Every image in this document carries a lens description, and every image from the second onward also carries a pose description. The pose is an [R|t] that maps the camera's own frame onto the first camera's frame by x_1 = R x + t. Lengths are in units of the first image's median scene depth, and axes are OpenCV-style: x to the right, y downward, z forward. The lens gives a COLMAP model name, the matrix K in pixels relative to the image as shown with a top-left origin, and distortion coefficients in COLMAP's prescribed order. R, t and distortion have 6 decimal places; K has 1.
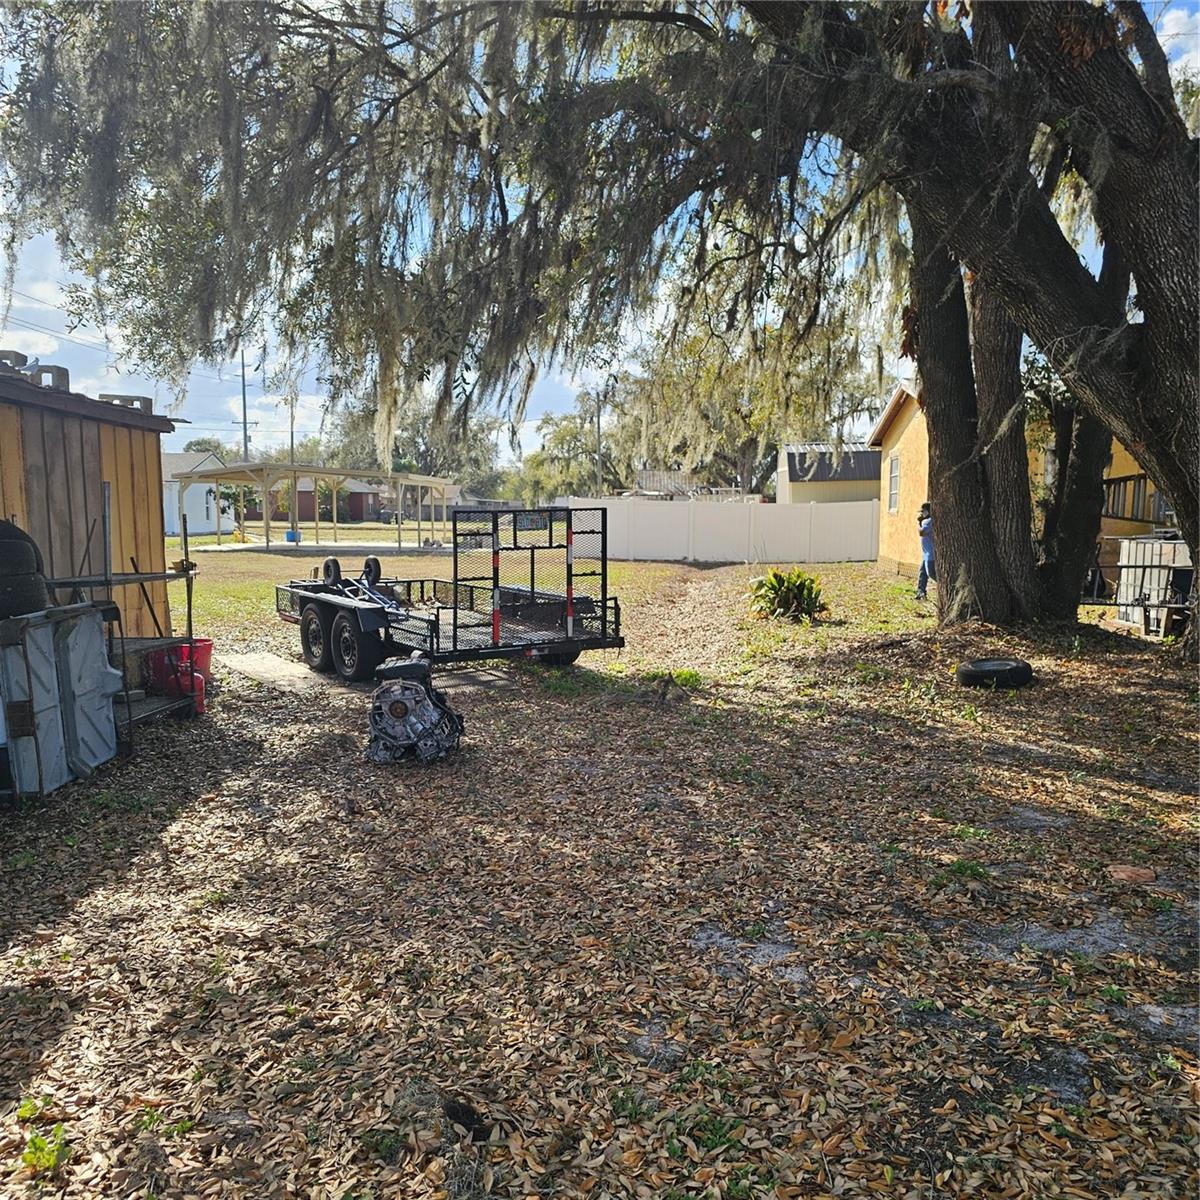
lens RADIAL K [[1100.1, 0, 583.8], [0, 1100.1, 599.5], [0, 0, 1]] dist [0.101384, -0.110670]
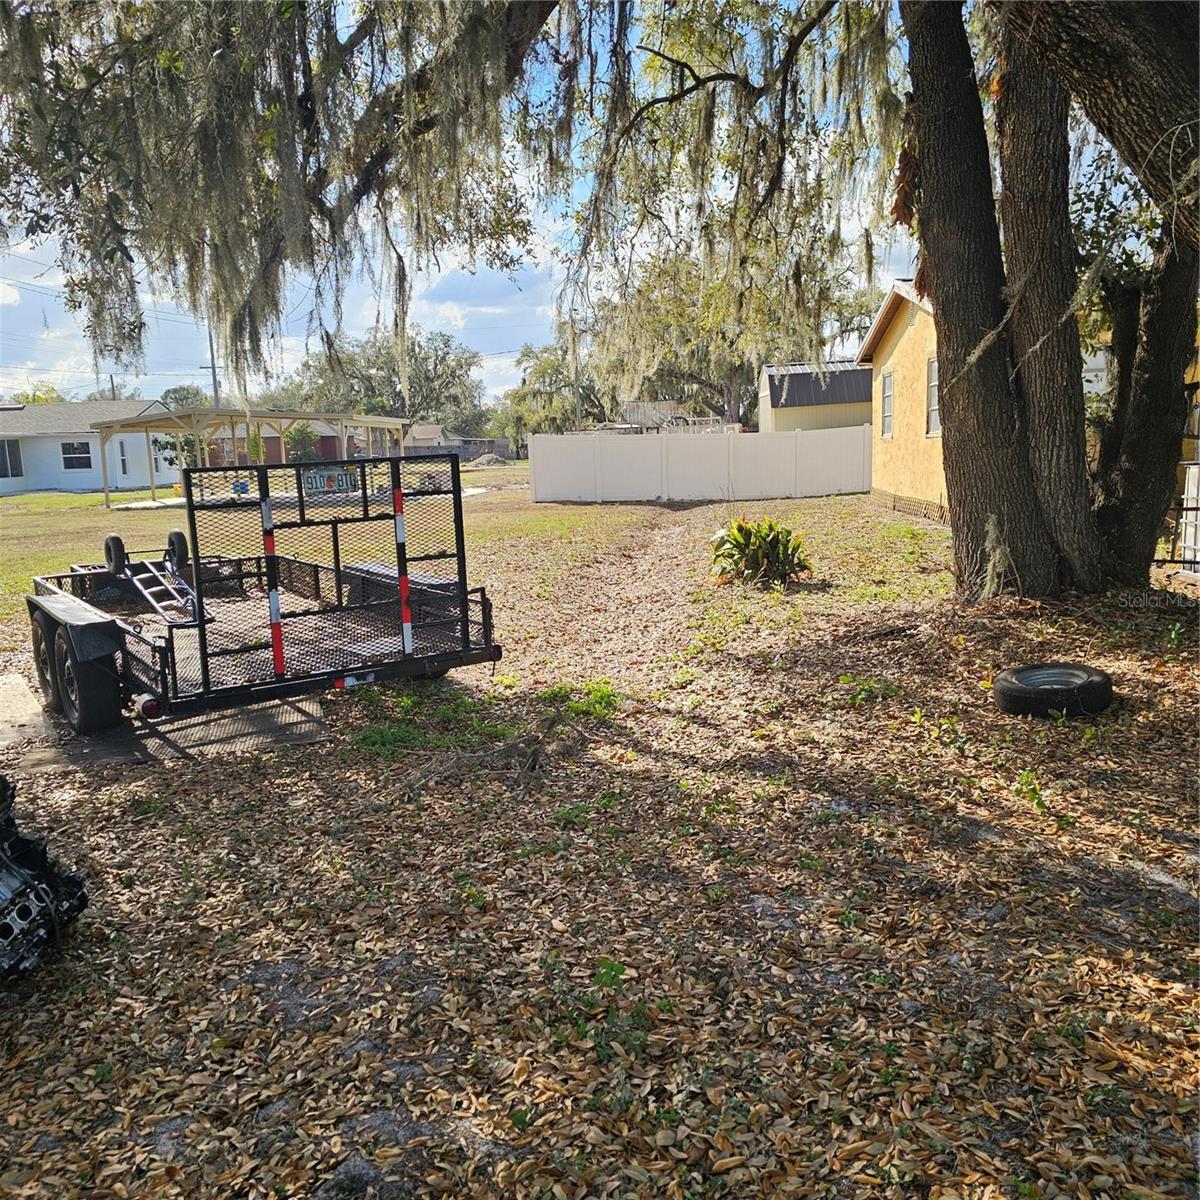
lens RADIAL K [[1100.8, 0, 596.5], [0, 1100.8, 607.4], [0, 0, 1]] dist [0.085126, -0.072821]
pose [[0.999105, -0.040127, 0.013399, 0.075448], [0.039169, 0.997090, 0.065405, -0.026419], [-0.015984, -0.064821, 0.997769, 0.278976]]
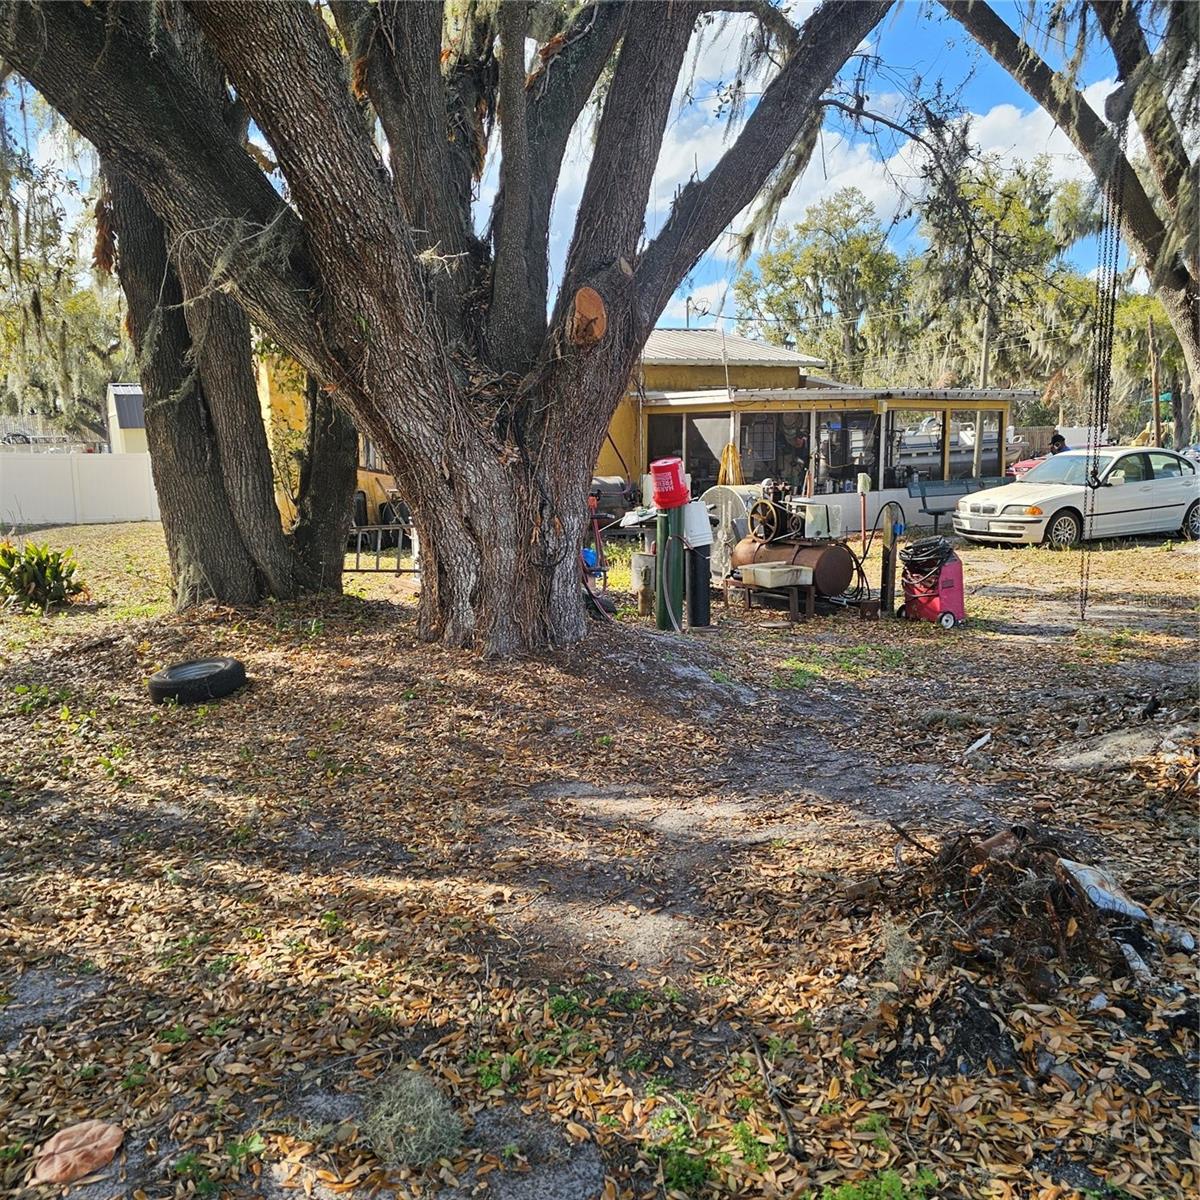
lens RADIAL K [[1100.1, 0, 583.8], [0, 1100.1, 599.5], [0, 0, 1]] dist [0.101384, -0.110670]
pose [[0.866124, -0.090674, 0.491535, 0.174973], [0.066917, 0.995590, 0.065745, -0.017224], [-0.495329, -0.024051, 0.868372, 0.155686]]
